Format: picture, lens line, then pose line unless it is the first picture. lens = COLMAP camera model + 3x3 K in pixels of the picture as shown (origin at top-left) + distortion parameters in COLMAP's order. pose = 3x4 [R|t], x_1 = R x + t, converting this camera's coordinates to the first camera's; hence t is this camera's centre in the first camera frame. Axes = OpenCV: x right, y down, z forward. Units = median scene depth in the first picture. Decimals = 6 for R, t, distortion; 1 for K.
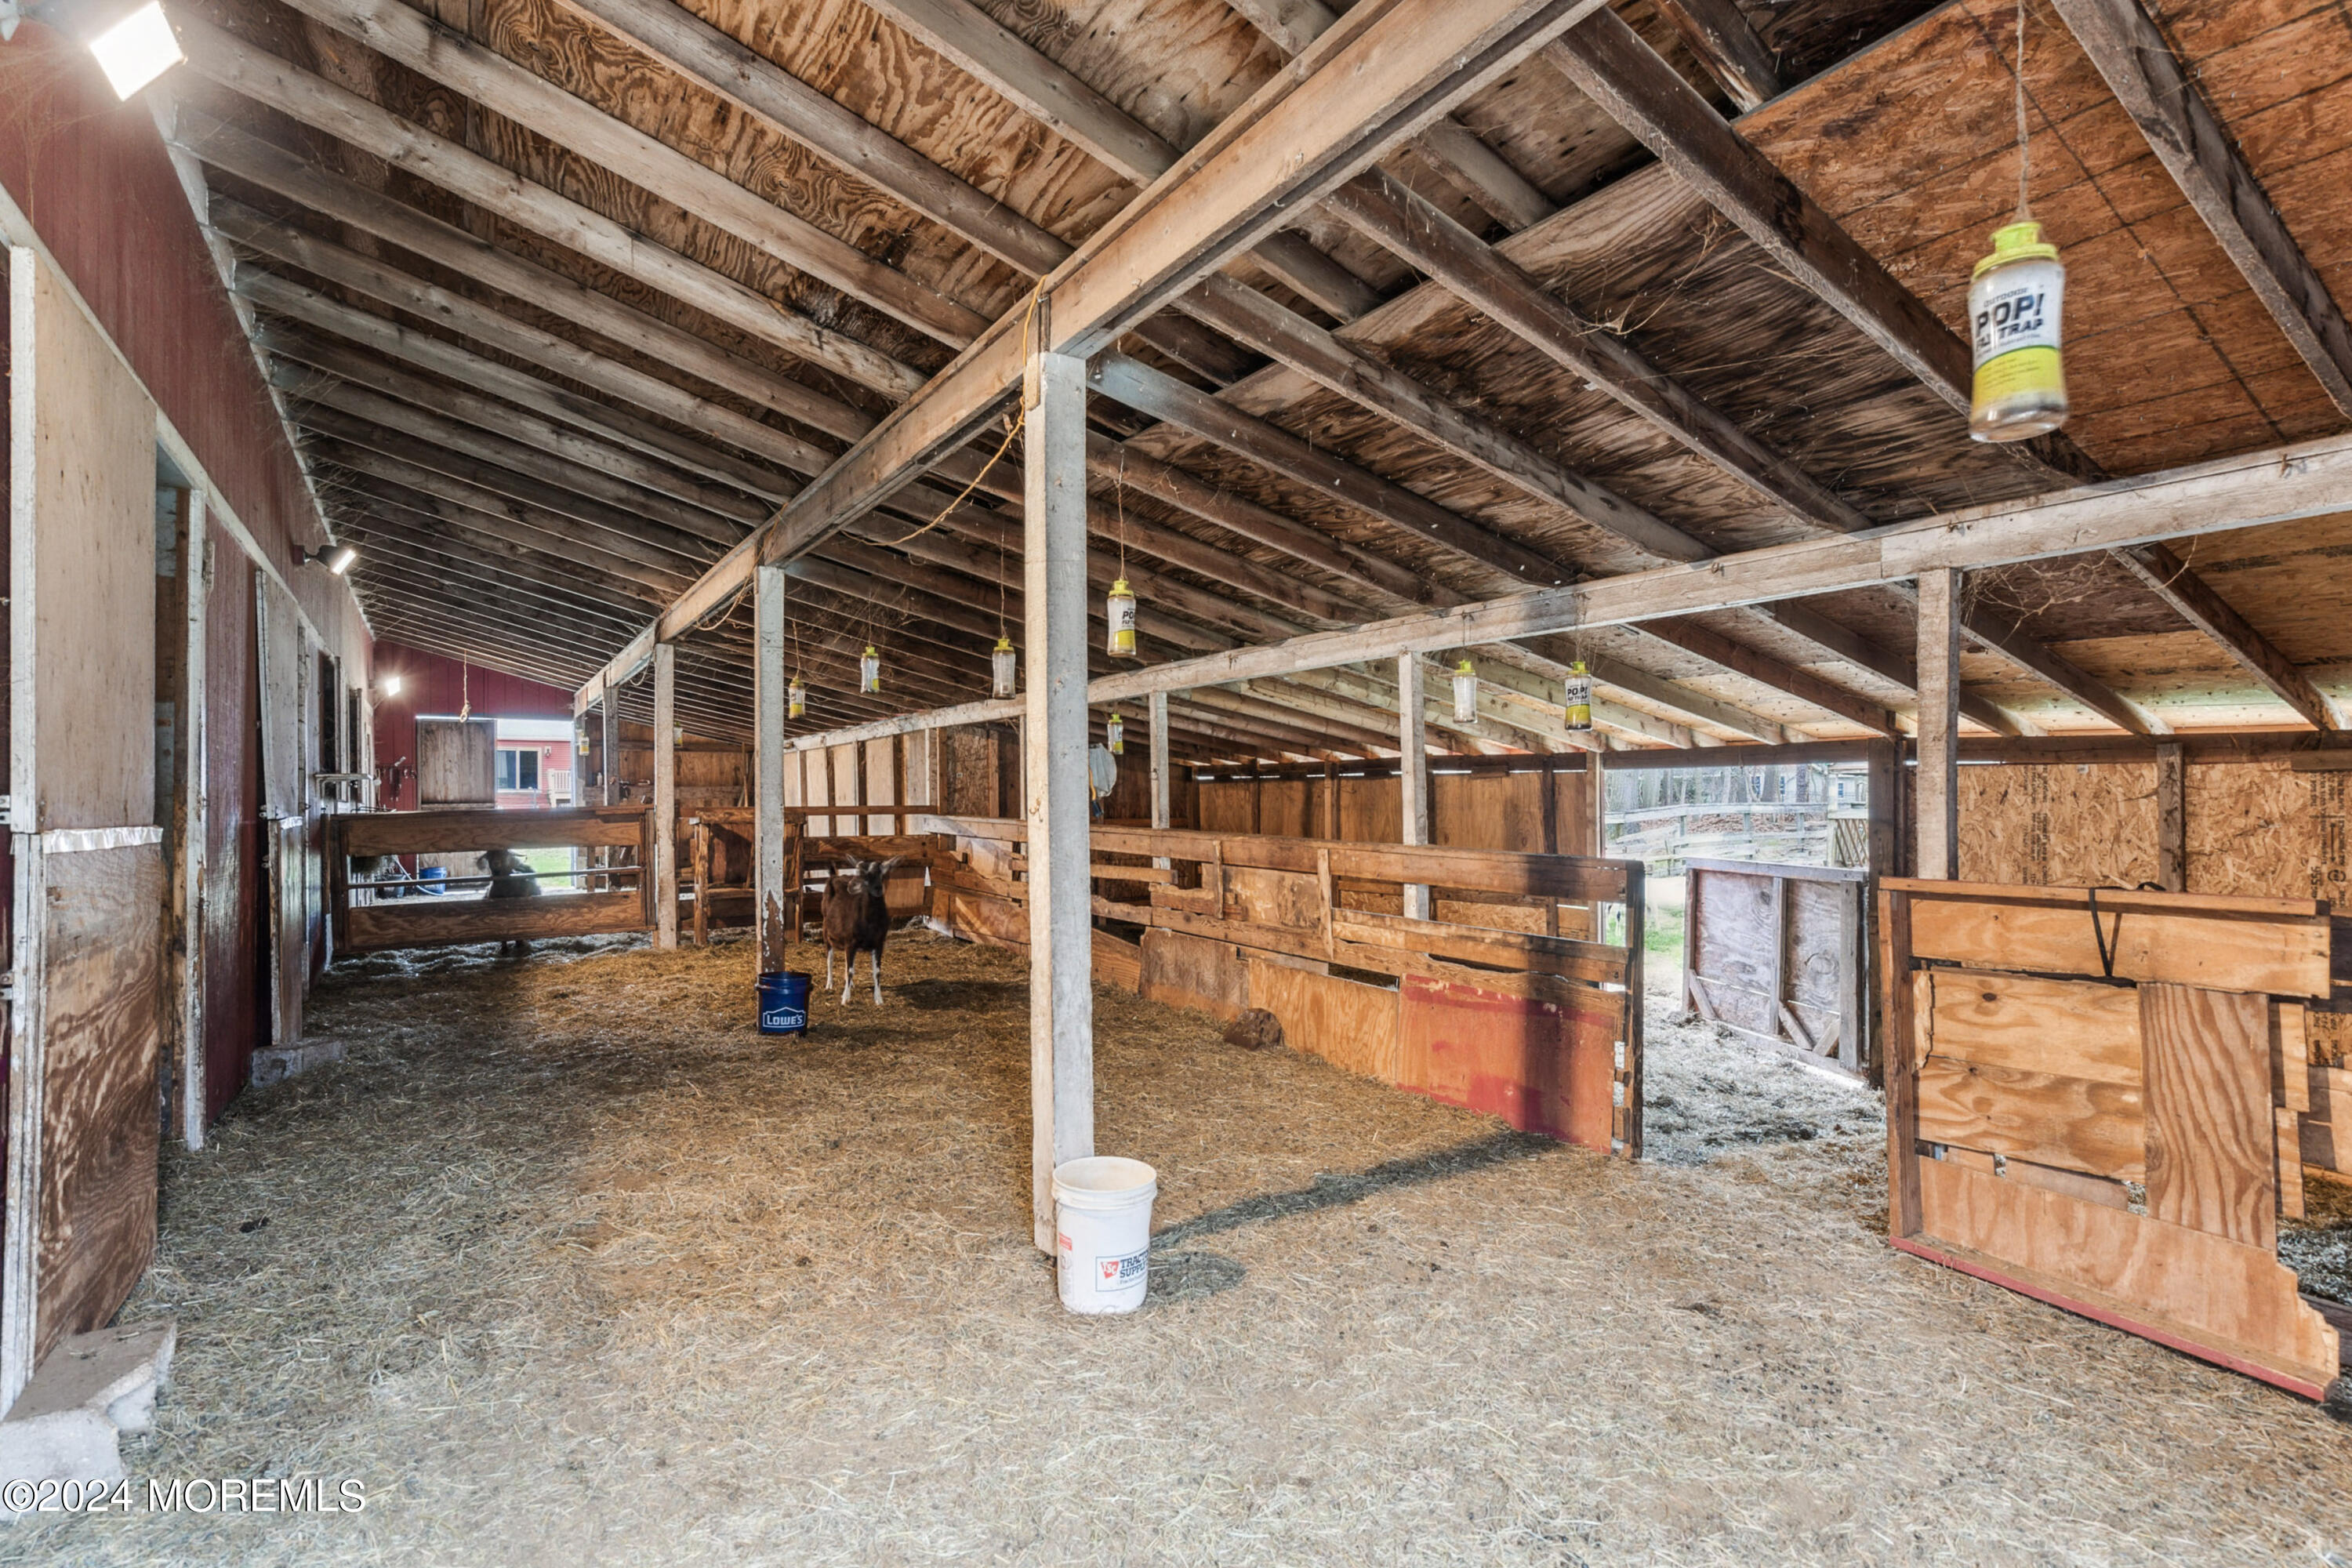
lens RADIAL K [[1103.4, 0, 1175.3], [0, 1103.4, 787.6], [0, 0, 1]] dist [-0.000406, -0.000630]
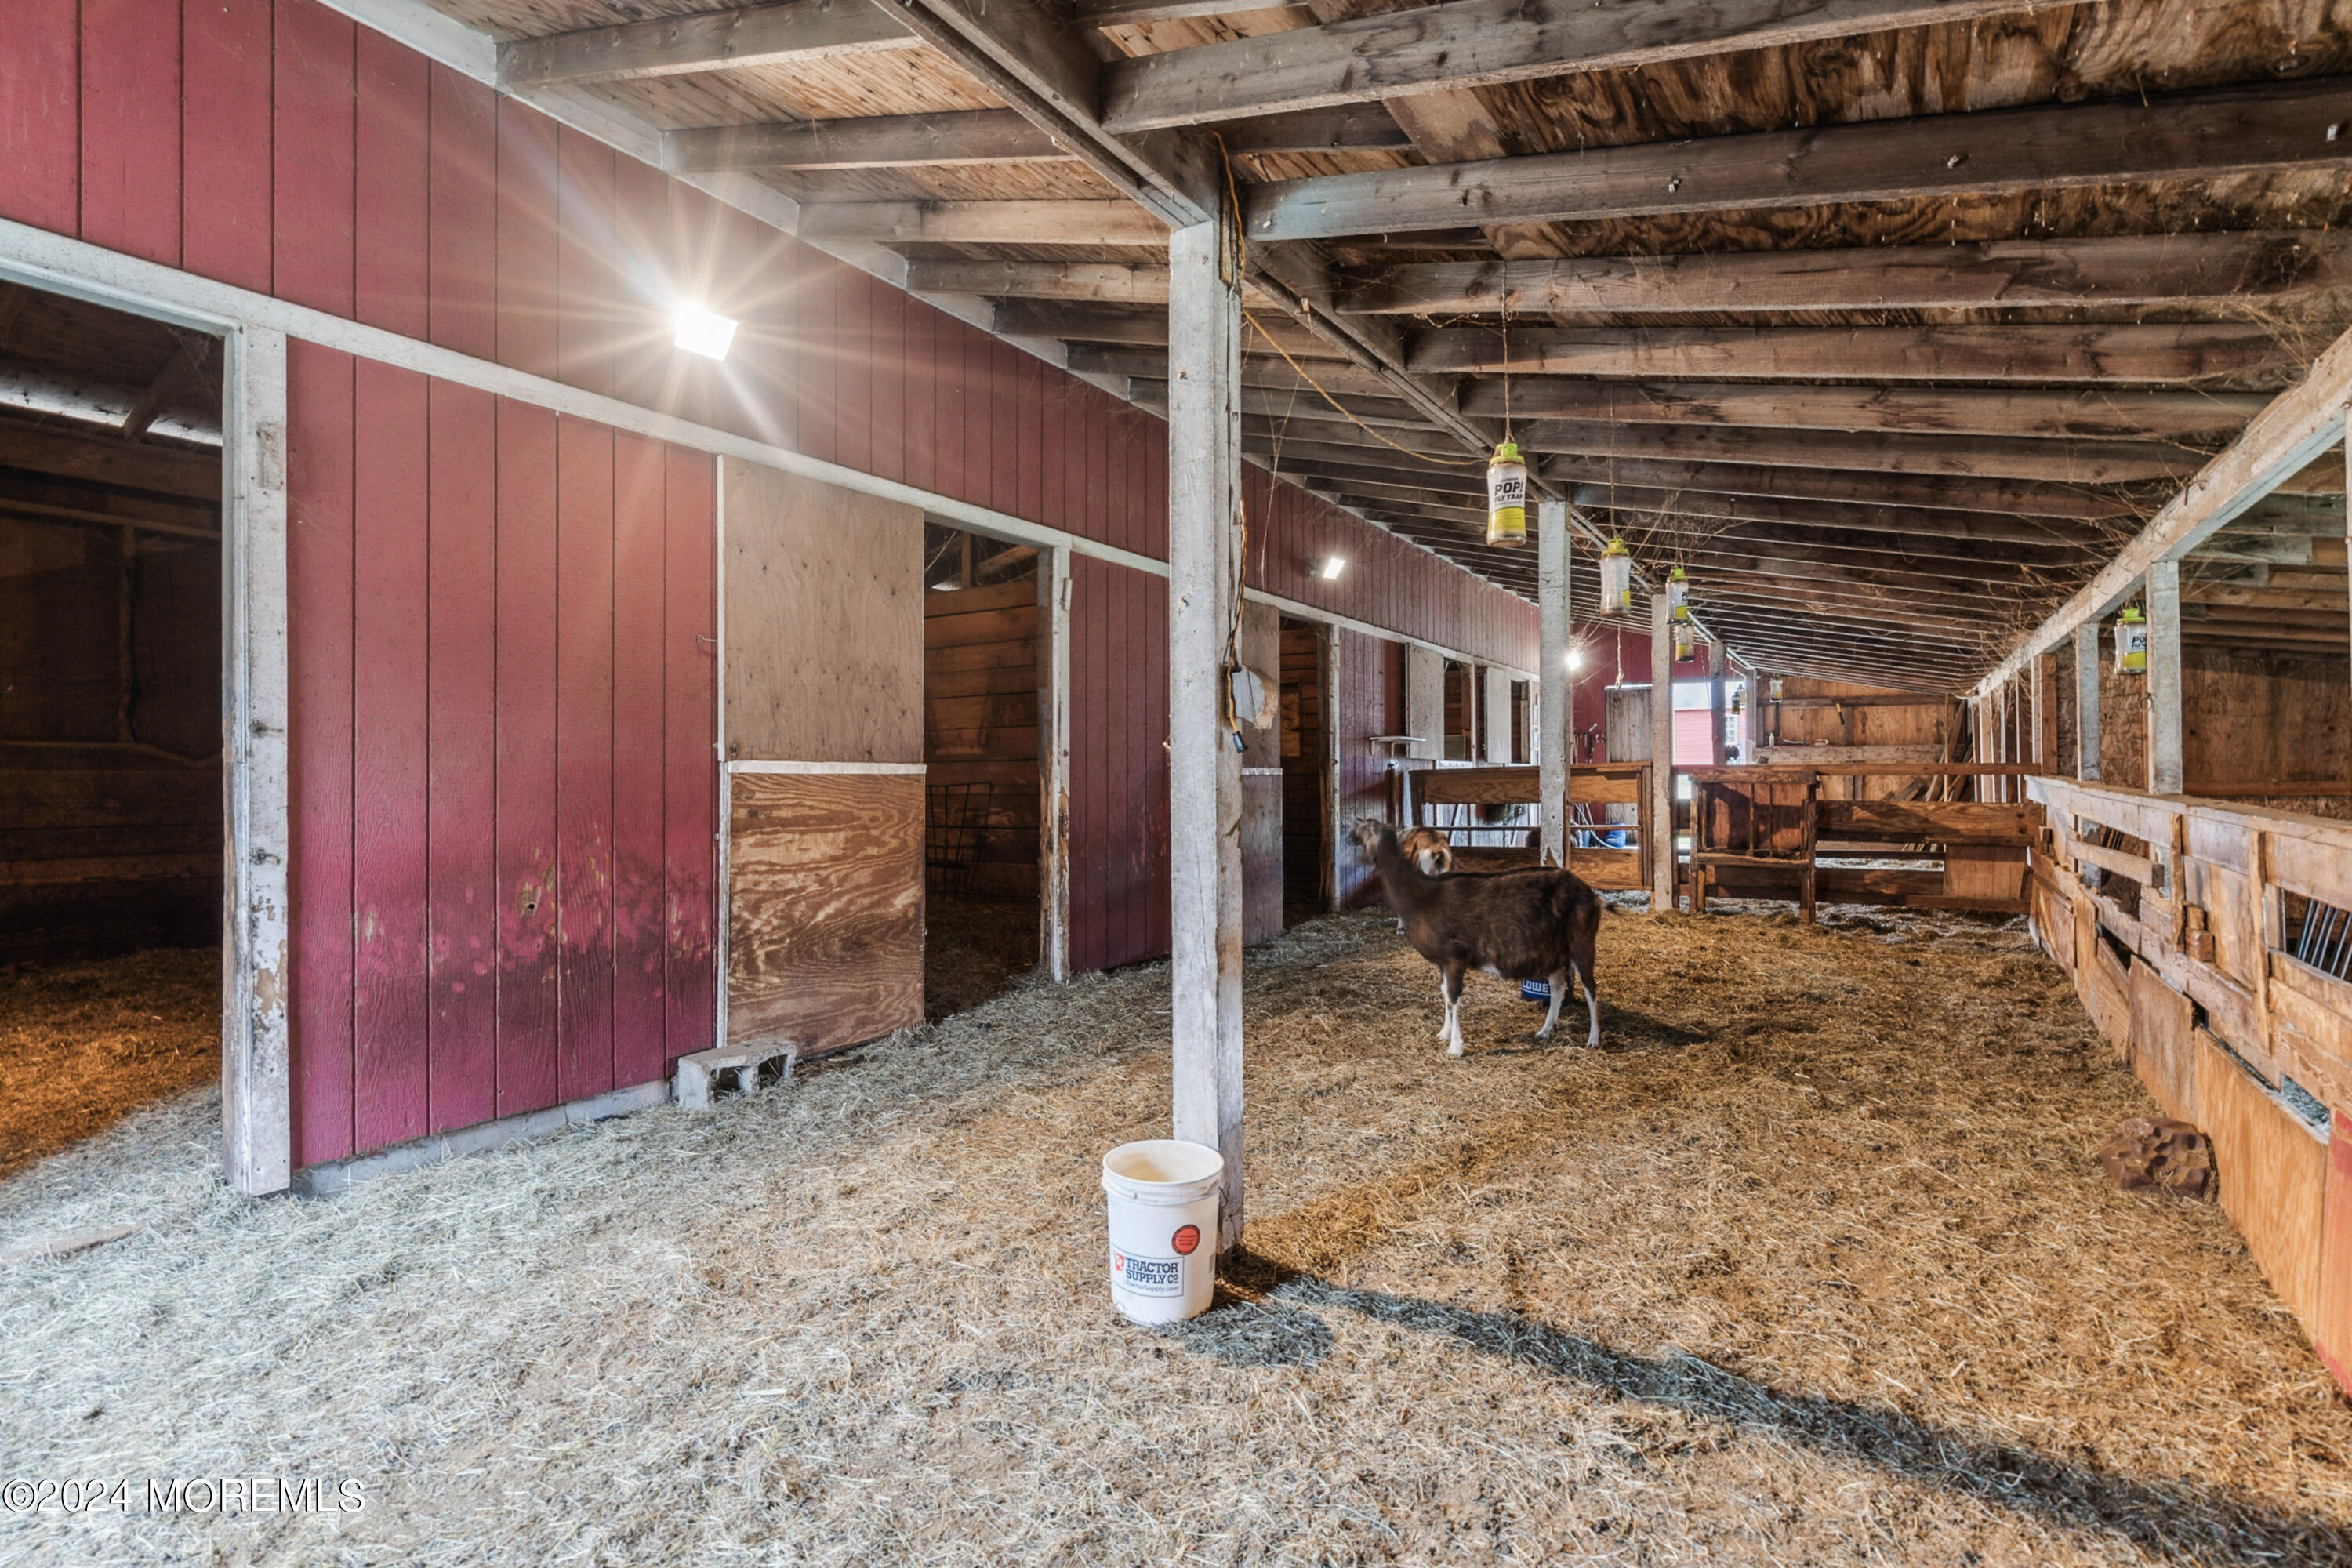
lens RADIAL K [[1103.4, 0, 1175.3], [0, 1103.4, 787.6], [0, 0, 1]] dist [-0.000406, -0.000630]
pose [[0.413627, 0.019439, -0.910239, 0.284357], [0.007619, 0.999663, 0.024811, 0.012716], [0.910415, -0.017198, 0.413339, 0.252475]]
